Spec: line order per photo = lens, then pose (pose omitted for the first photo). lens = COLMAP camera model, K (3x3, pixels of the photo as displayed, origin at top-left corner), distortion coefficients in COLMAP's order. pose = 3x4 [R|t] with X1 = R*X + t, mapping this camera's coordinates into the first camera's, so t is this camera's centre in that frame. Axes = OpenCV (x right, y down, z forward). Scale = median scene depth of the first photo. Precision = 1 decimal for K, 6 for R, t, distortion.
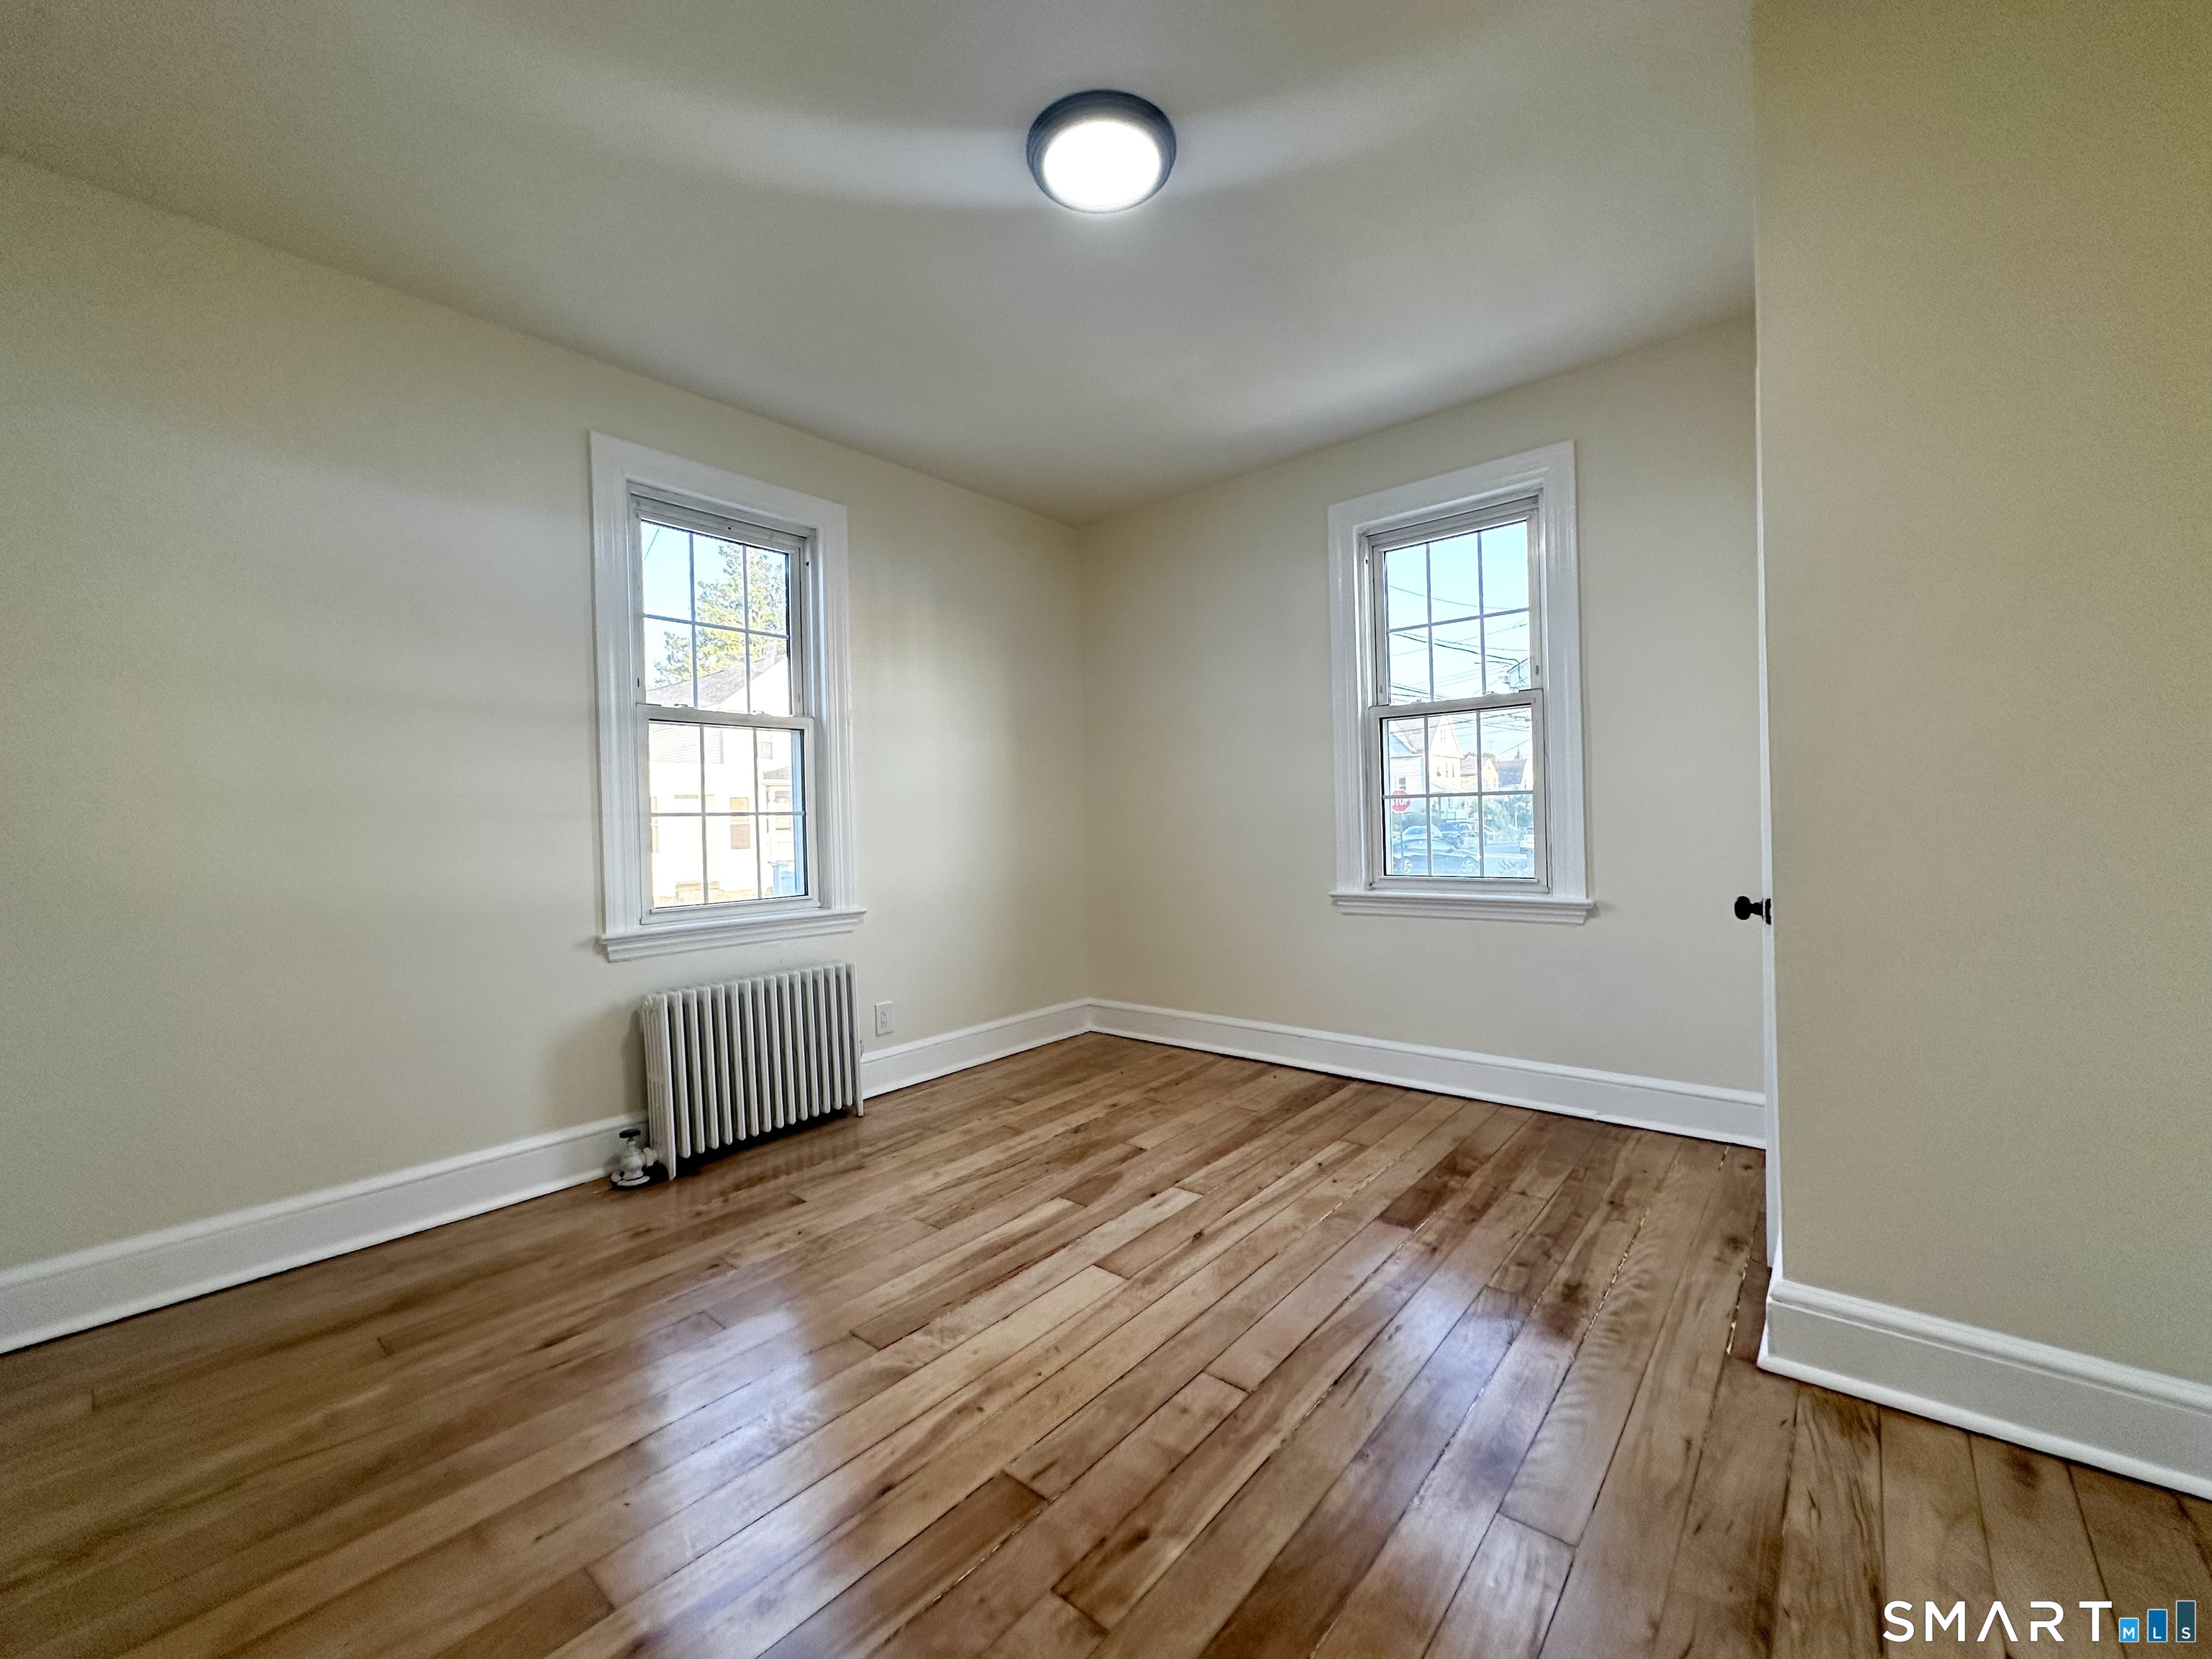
lens RADIAL K [[884.1, 0, 1112.8], [0, 884.1, 821.2], [0, 0, 1]] dist [-0.001550, 0.000962]
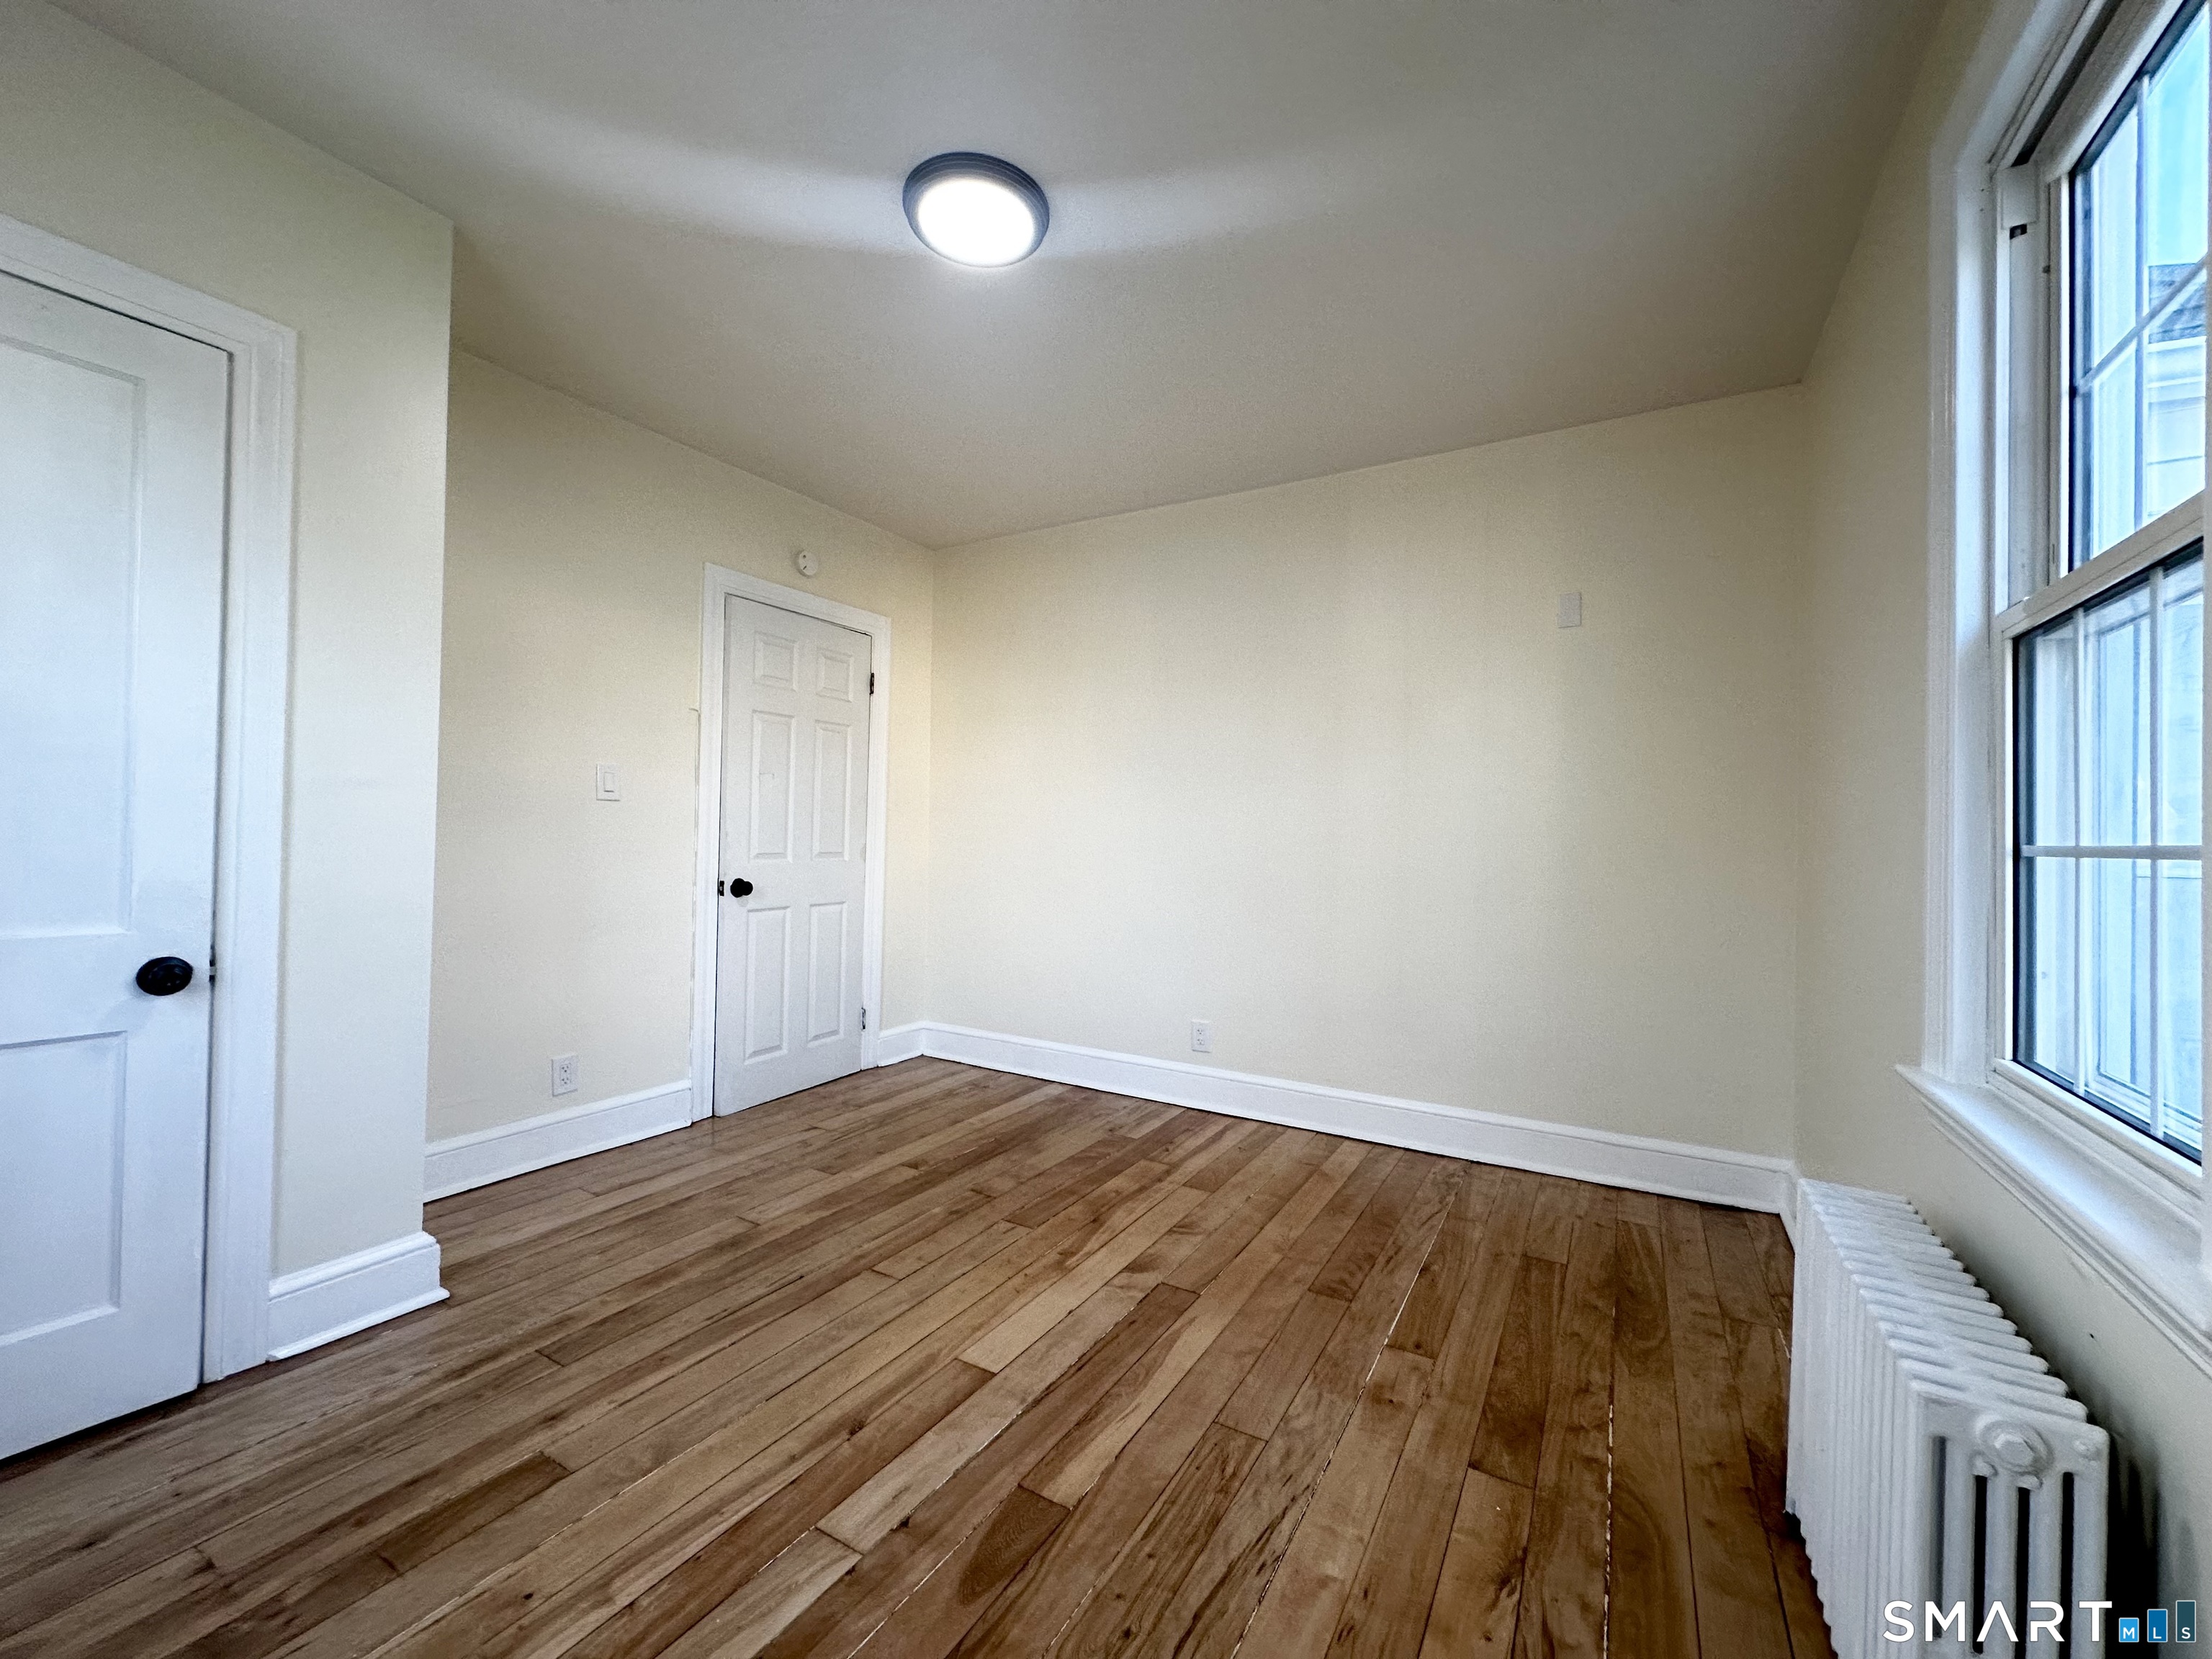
lens RADIAL K [[884.1, 0, 1104.3], [0, 884.1, 825.3], [0, 0, 1]] dist [-0.001550, 0.000962]
pose [[-0.986324, 0.005172, -0.164738, 0.012633], [0.006348, 0.999958, -0.006610, -0.027049], [0.164697, -0.007565, -0.986315, 1.872342]]
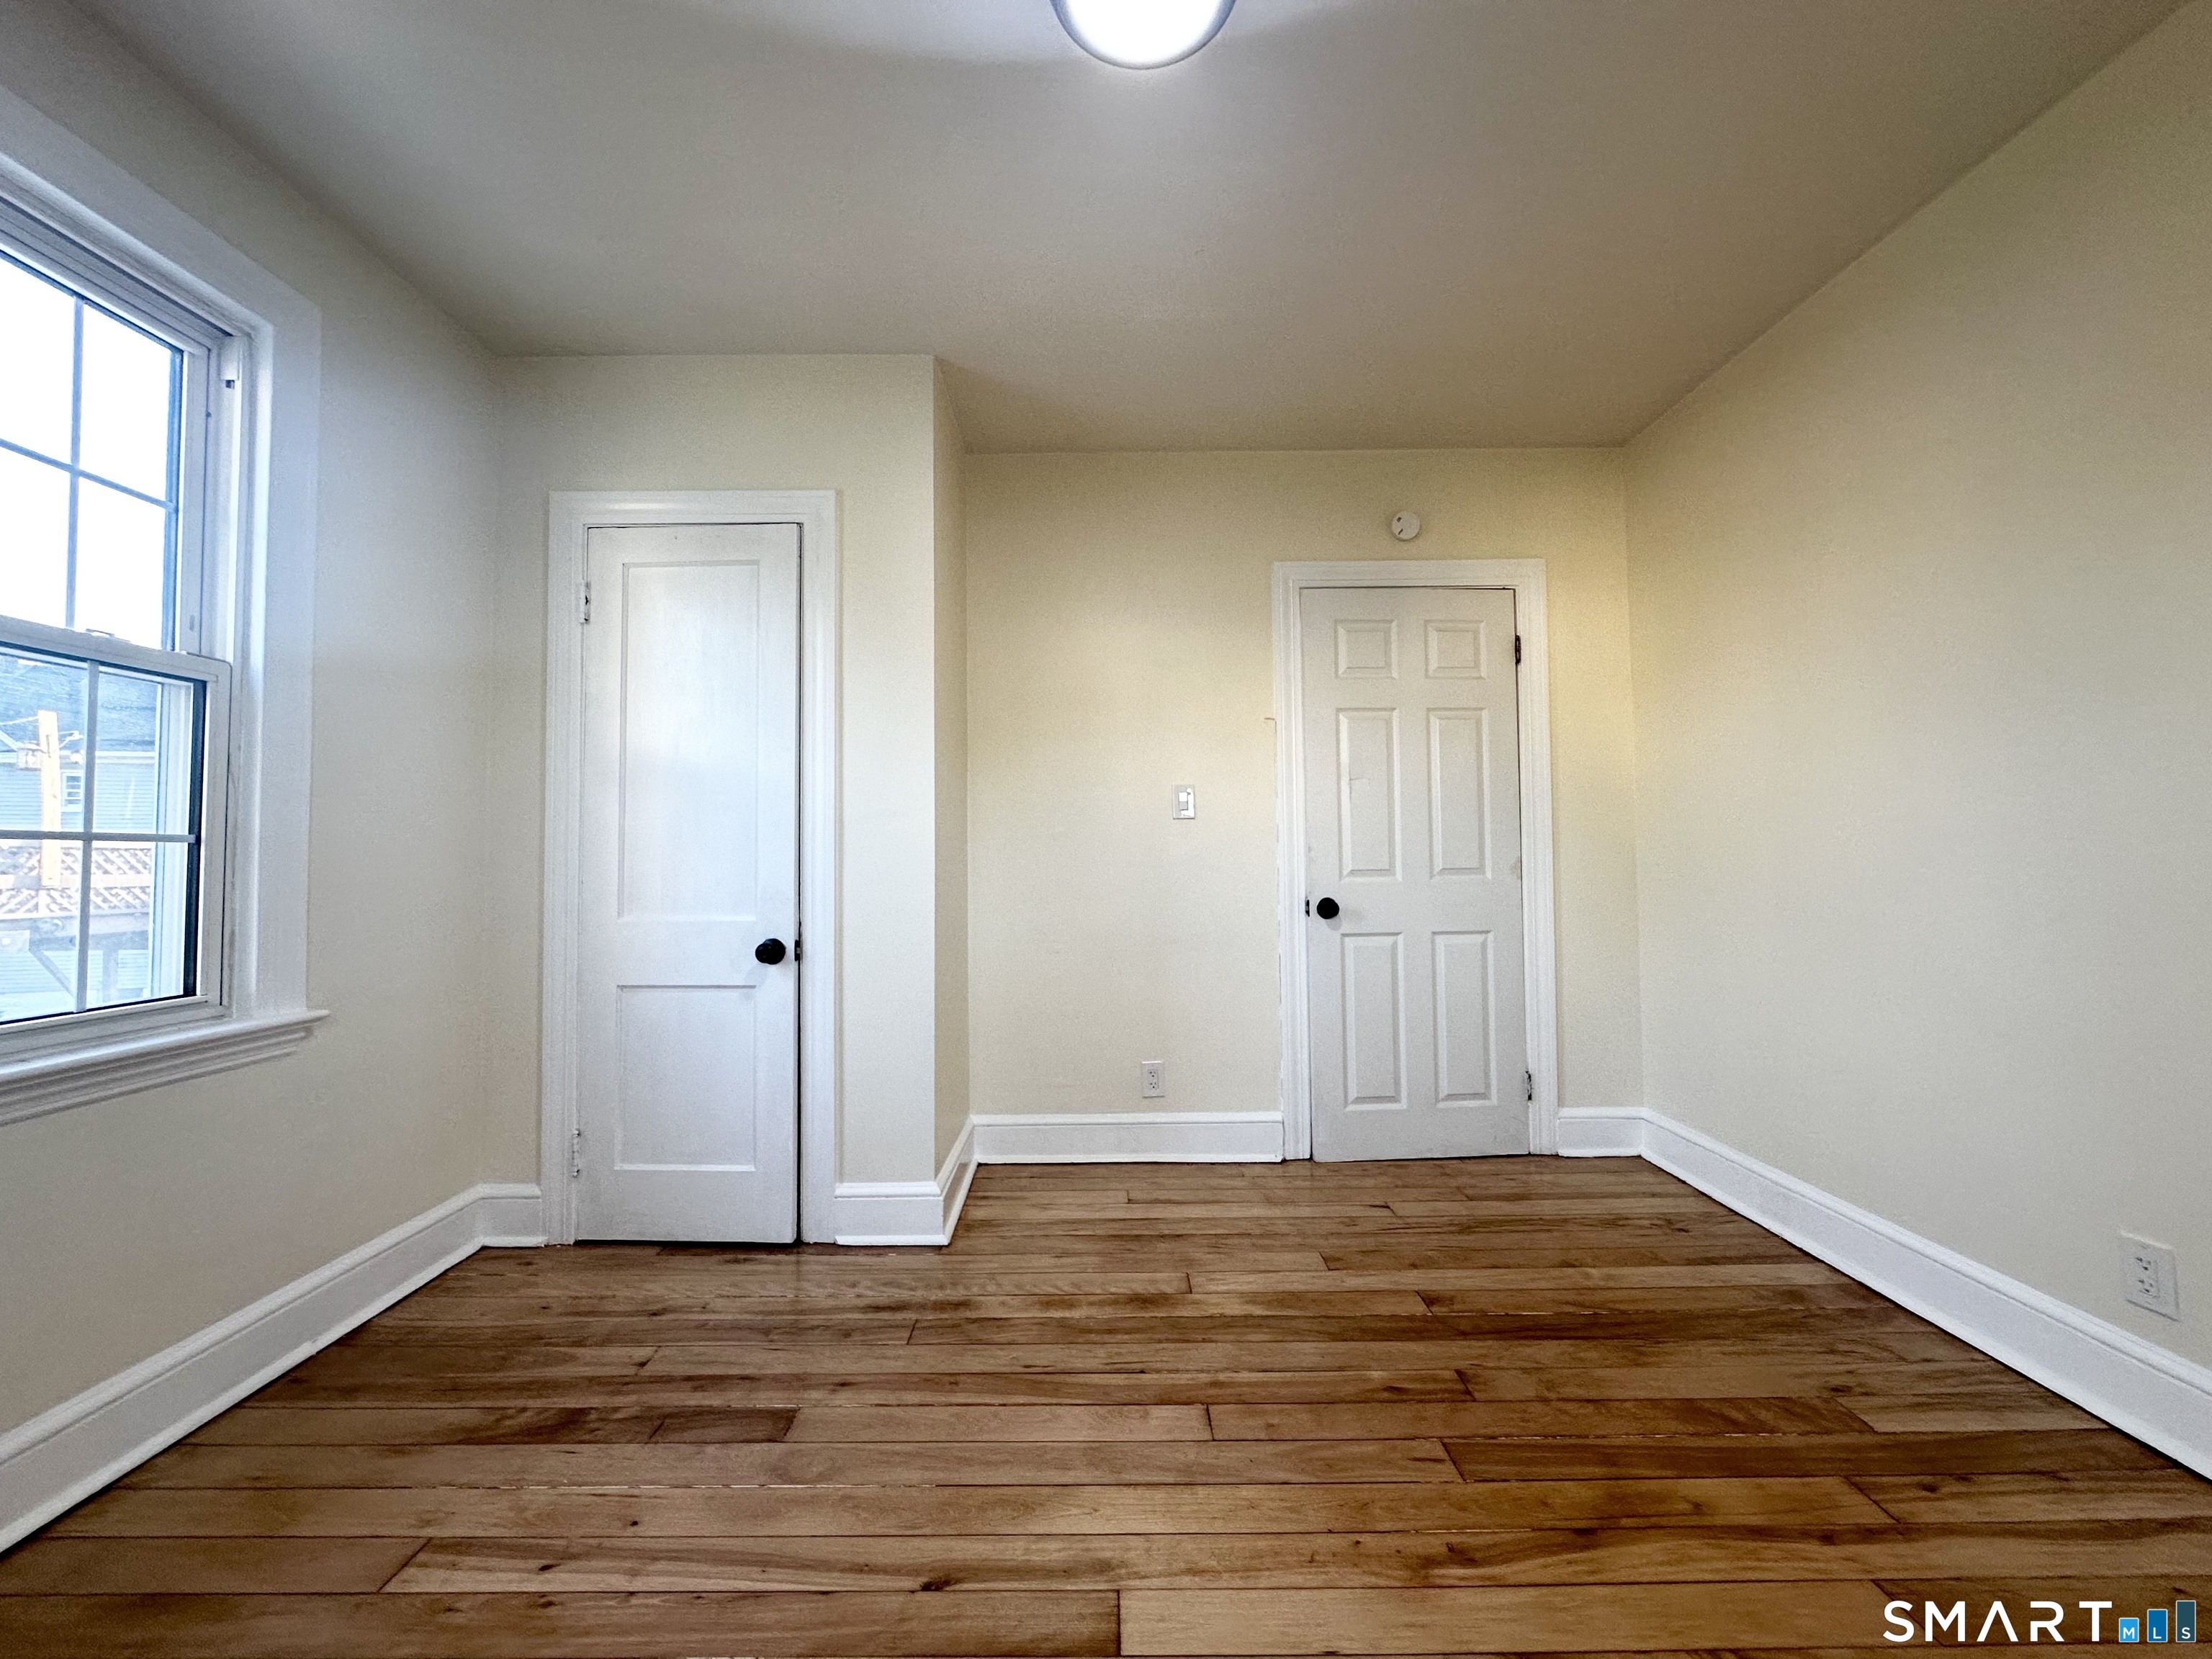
lens RADIAL K [[884.1, 0, 1109.6], [0, 884.1, 827.9], [0, 0, 1]] dist [-0.001550, 0.000962]
pose [[-0.644759, 0.057160, 0.762246, -0.476476], [0.027378, 0.998287, -0.051702, 0.006058], [-0.763895, -0.012467, -0.645220, 1.374545]]
